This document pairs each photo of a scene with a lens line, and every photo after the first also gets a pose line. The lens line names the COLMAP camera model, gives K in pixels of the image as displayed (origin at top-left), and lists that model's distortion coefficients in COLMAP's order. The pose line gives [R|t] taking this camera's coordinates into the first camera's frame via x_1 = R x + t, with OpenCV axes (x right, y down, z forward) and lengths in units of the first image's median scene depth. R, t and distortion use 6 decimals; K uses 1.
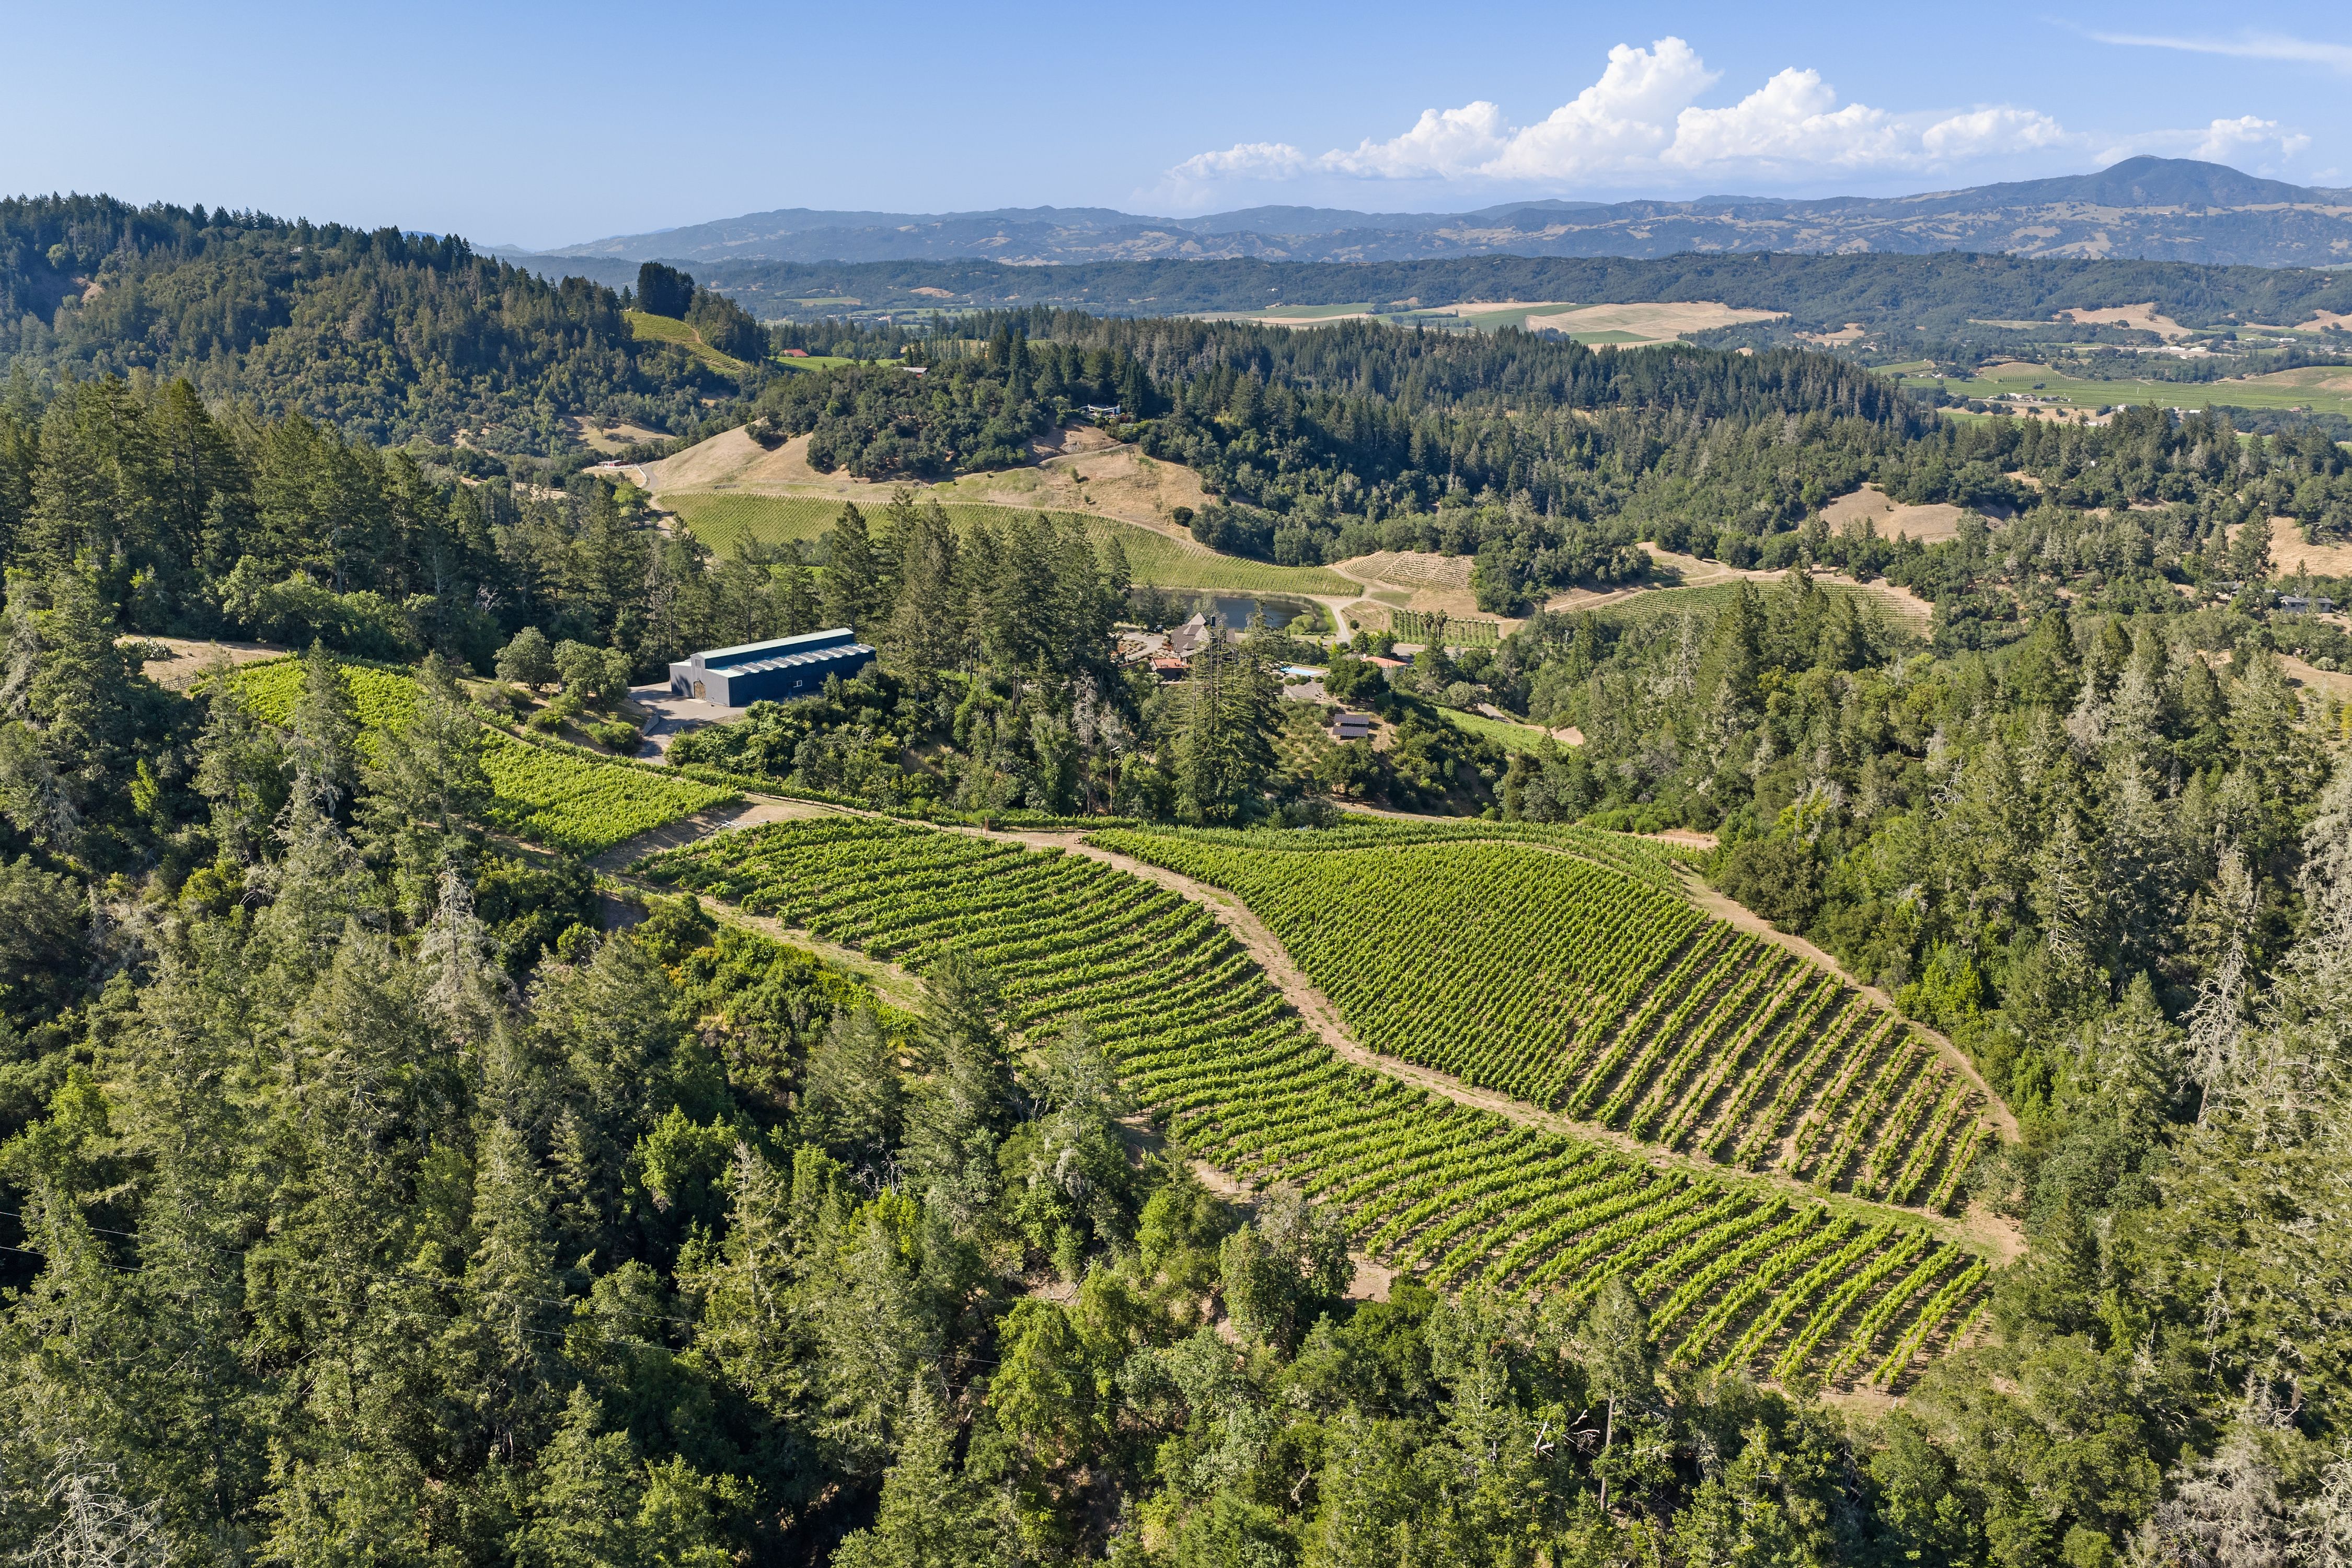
lens RADIAL K [[1944.6, 0, 1176.0], [0, 1944.6, 784.0], [0, 0, 1]] dist [0.027706, -0.050552]
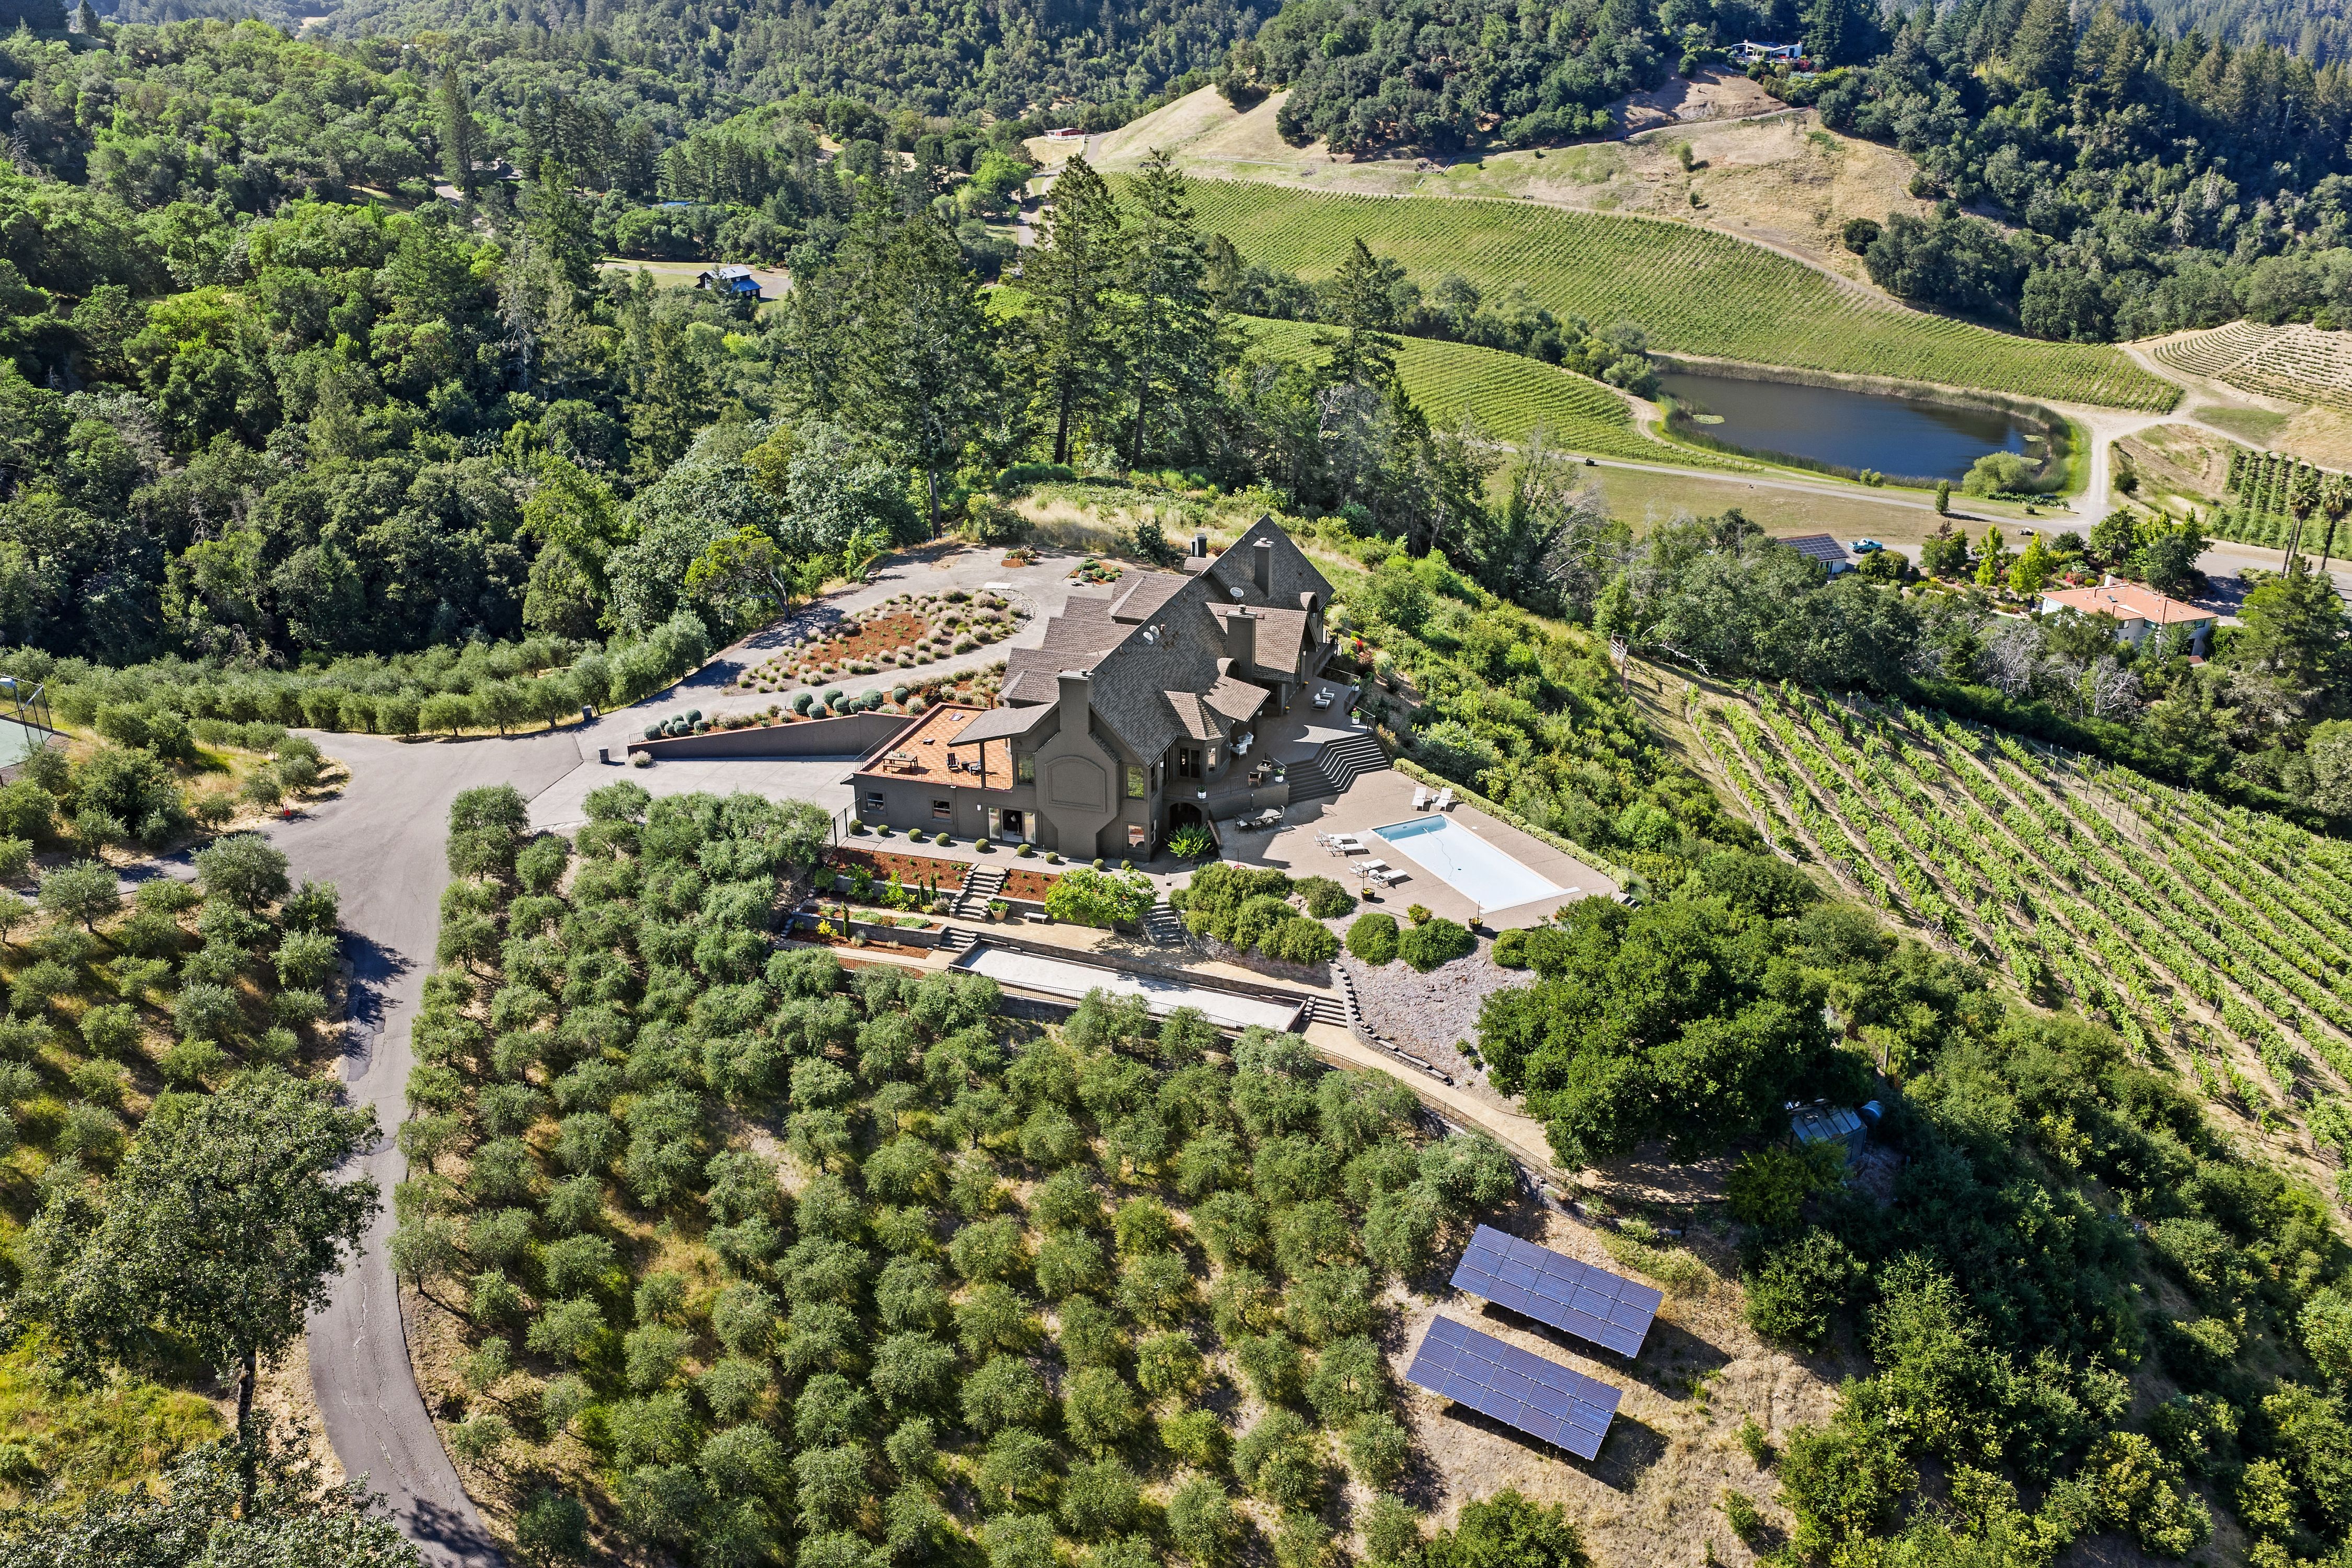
lens RADIAL K [[1944.6, 0, 1176.0], [0, 1944.6, 784.0], [0, 0, 1]] dist [0.027706, -0.050552]
pose [[0.915722, 0.147325, -0.373829, 0.052266], [-0.096975, 0.983888, 0.150200, -0.044846], [0.389934, -0.101290, 0.915255, 0.368062]]
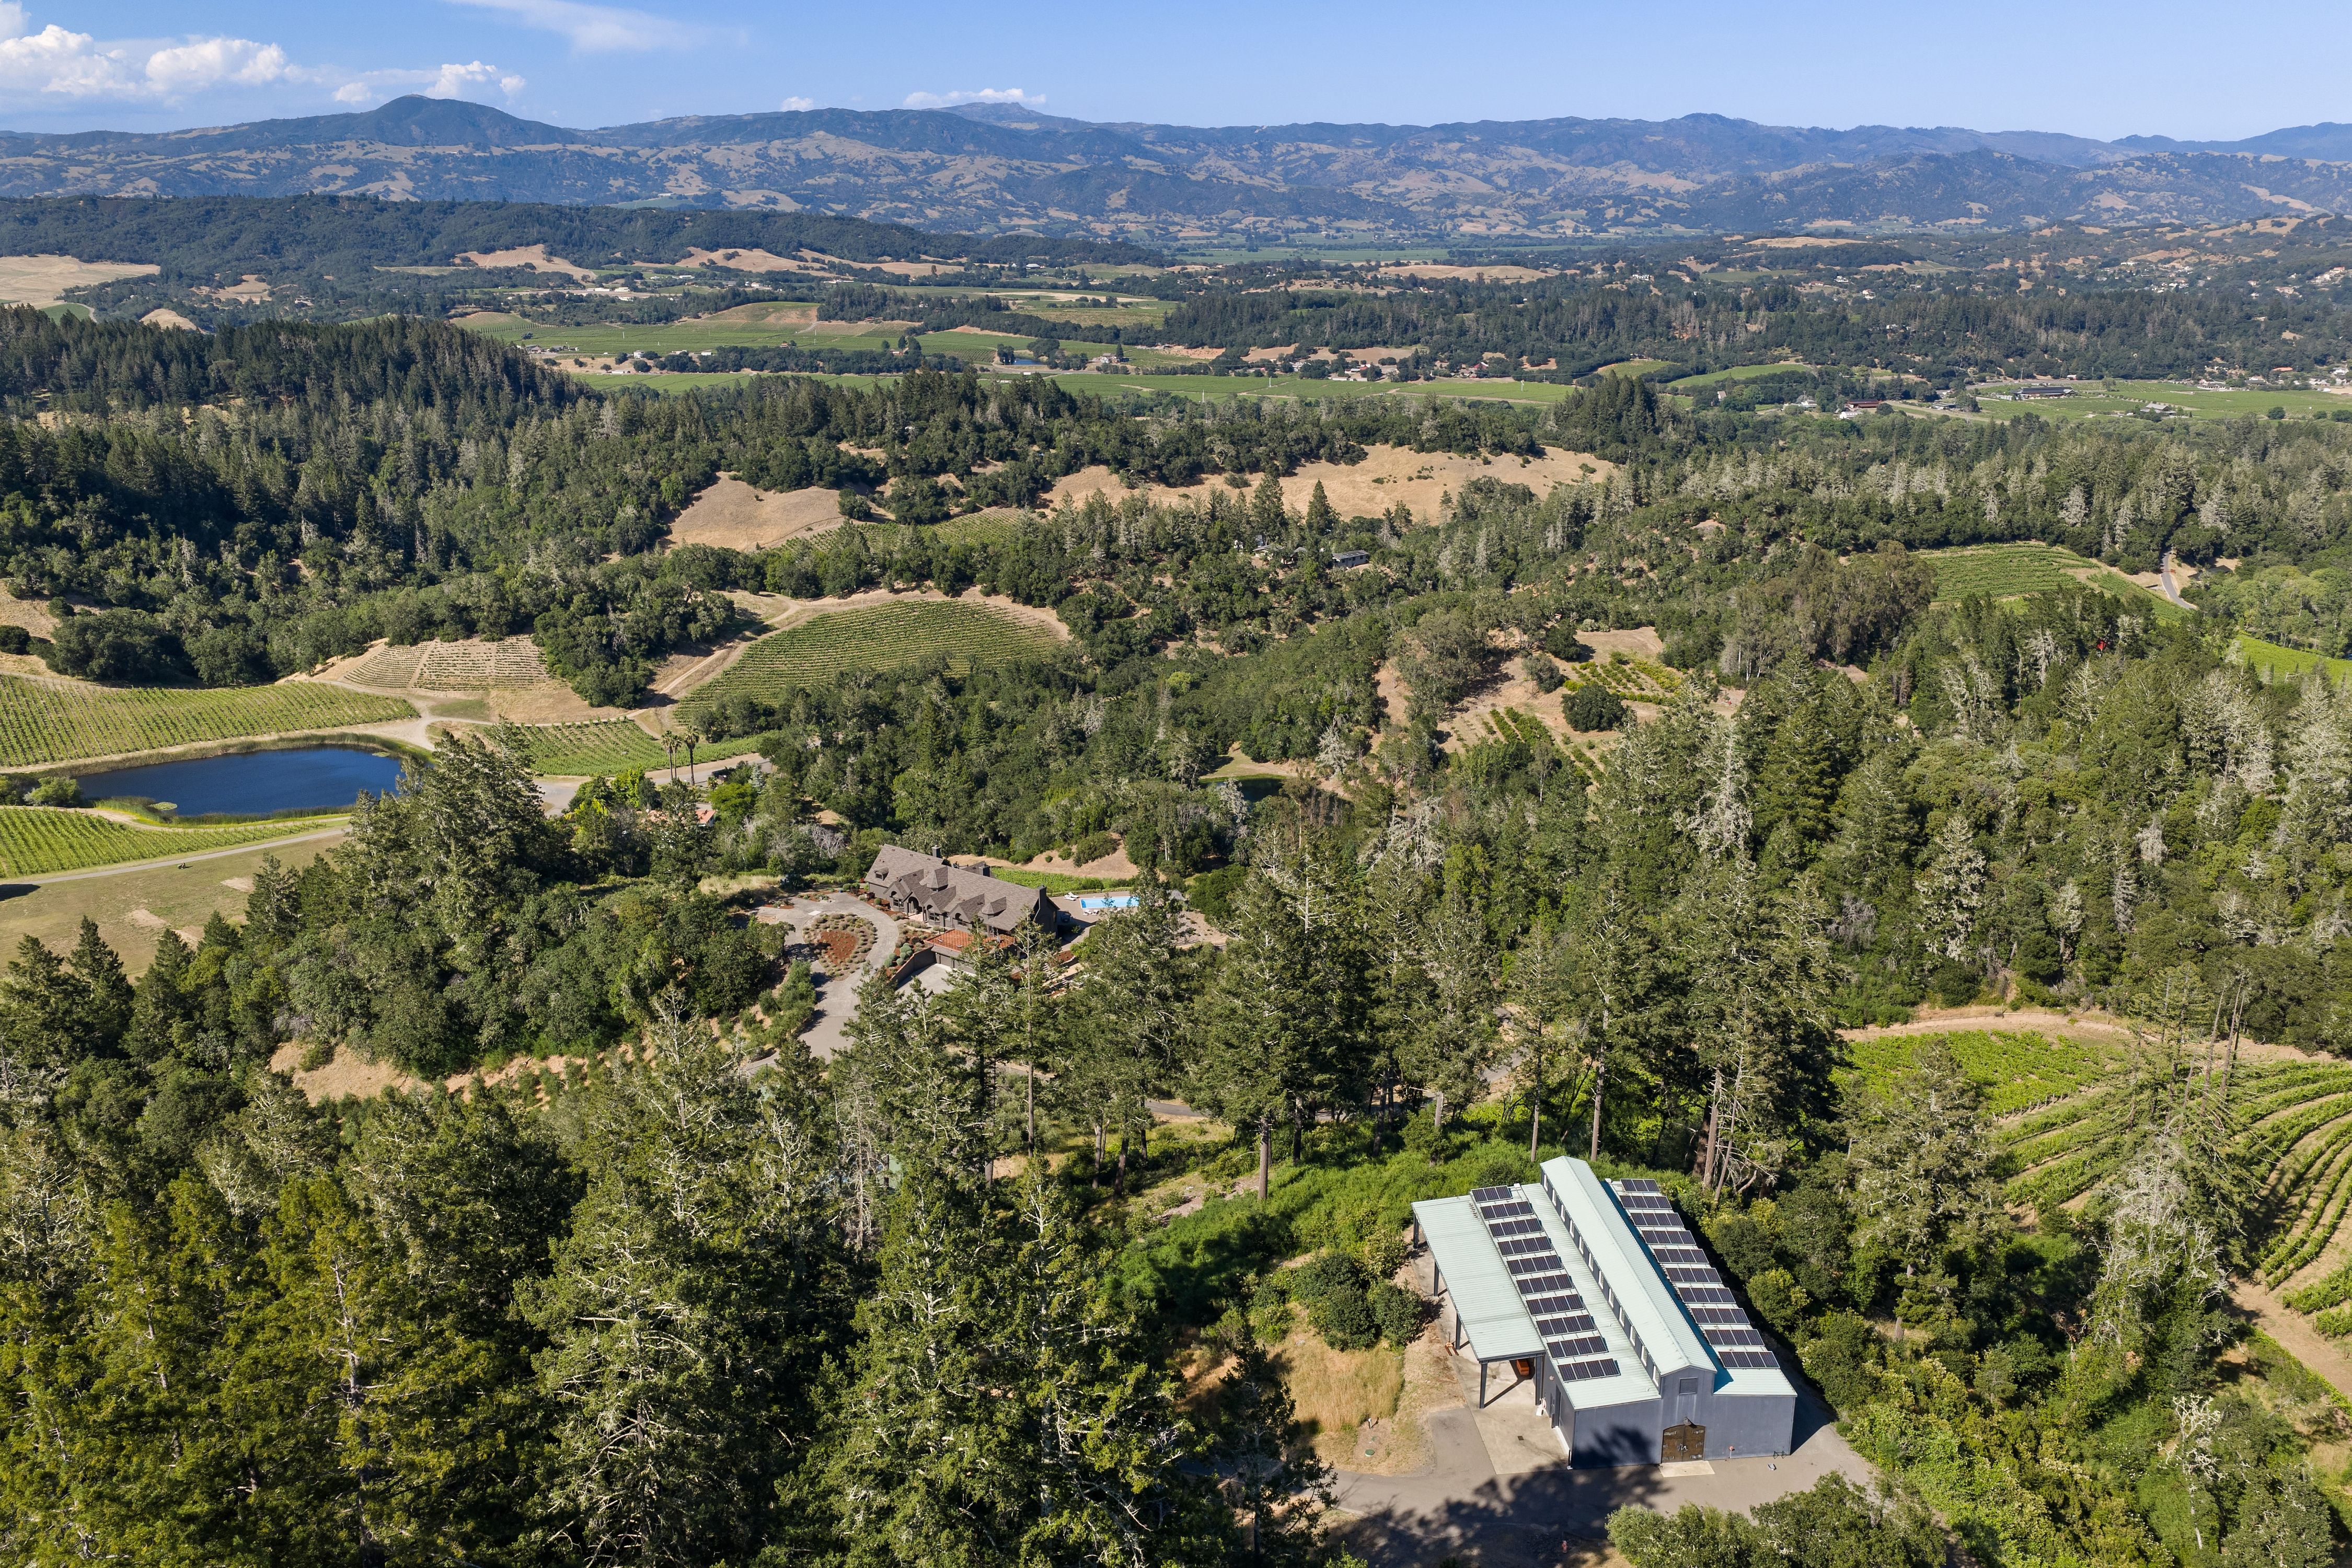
lens RADIAL K [[1944.6, 0, 1176.0], [0, 1944.6, 784.0], [0, 0, 1]] dist [0.027706, -0.050552]
pose [[0.682560, -0.217604, 0.697682, -0.185902], [0.196258, 0.974154, 0.111831, -0.081334], [-0.703985, 0.060594, 0.707625, 0.242594]]
